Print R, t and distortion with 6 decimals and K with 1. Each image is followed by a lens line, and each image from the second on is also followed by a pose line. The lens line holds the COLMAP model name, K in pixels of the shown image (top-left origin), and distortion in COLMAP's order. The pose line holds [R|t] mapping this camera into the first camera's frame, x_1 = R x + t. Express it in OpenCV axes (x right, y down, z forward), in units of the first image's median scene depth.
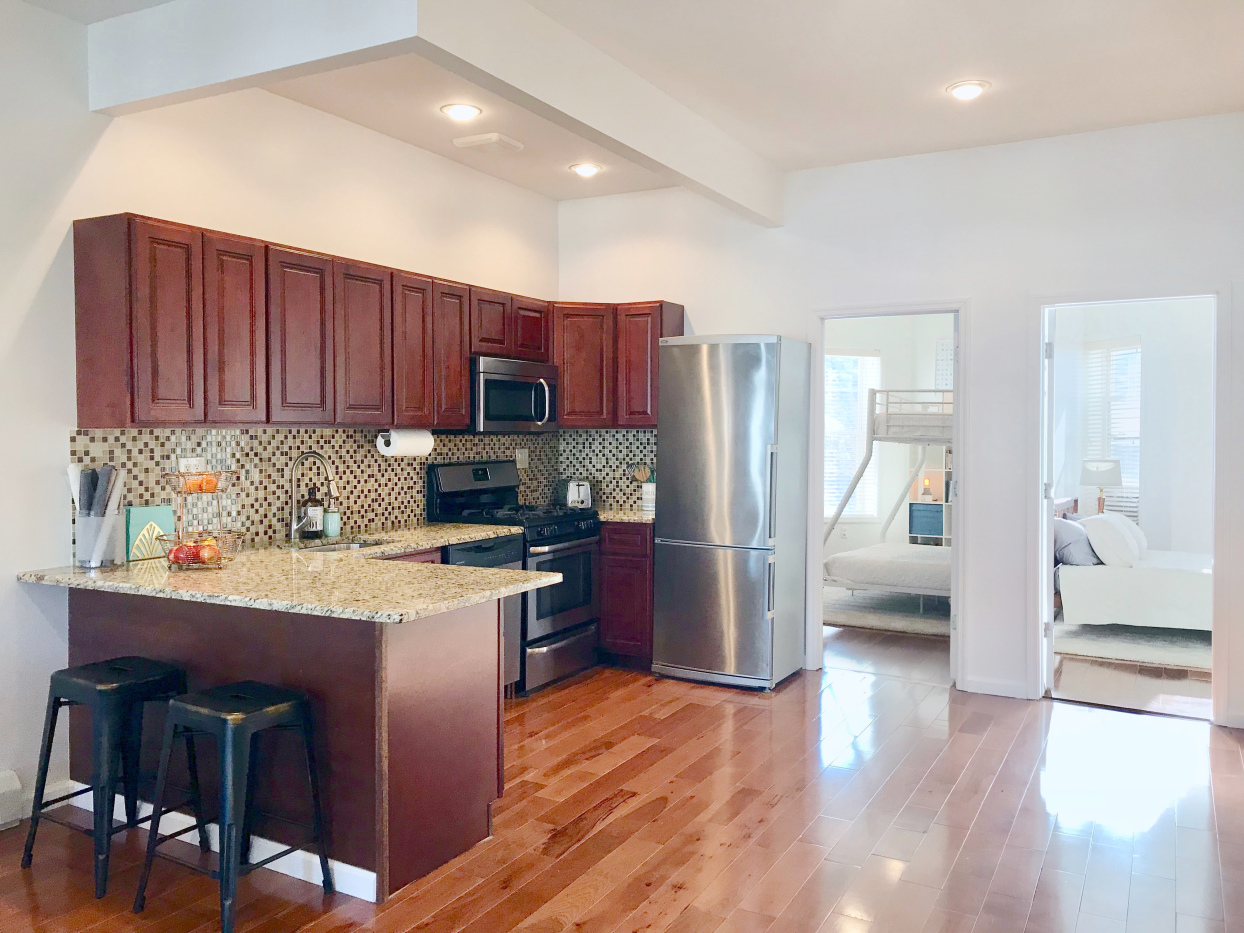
lens RADIAL K [[1025.0, 0, 622.7], [0, 1025.0, 467.9], [0, 0, 1]] dist [0.001383, -0.000558]
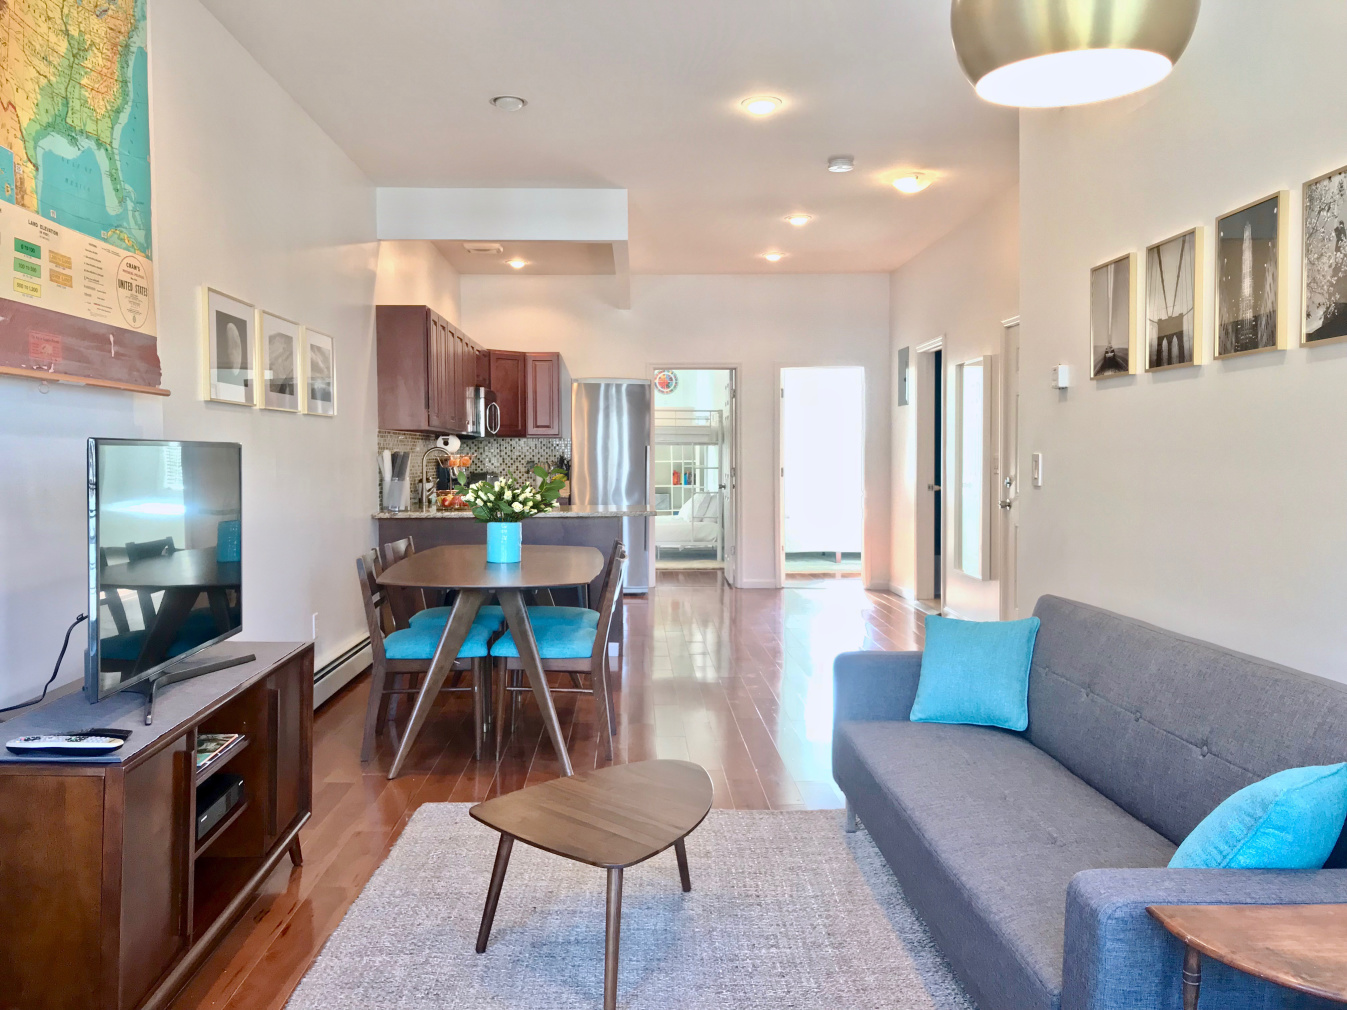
lens RADIAL K [[1109.8, 0, 672.4], [0, 1109.8, 499.9], [0, 0, 1]] dist [0.001383, -0.000558]
pose [[0.867766, -0.017557, 0.496662, -0.589936], [0.015908, 0.999845, 0.007549, 0.041363], [-0.496718, 0.001350, 0.867911, -0.468954]]
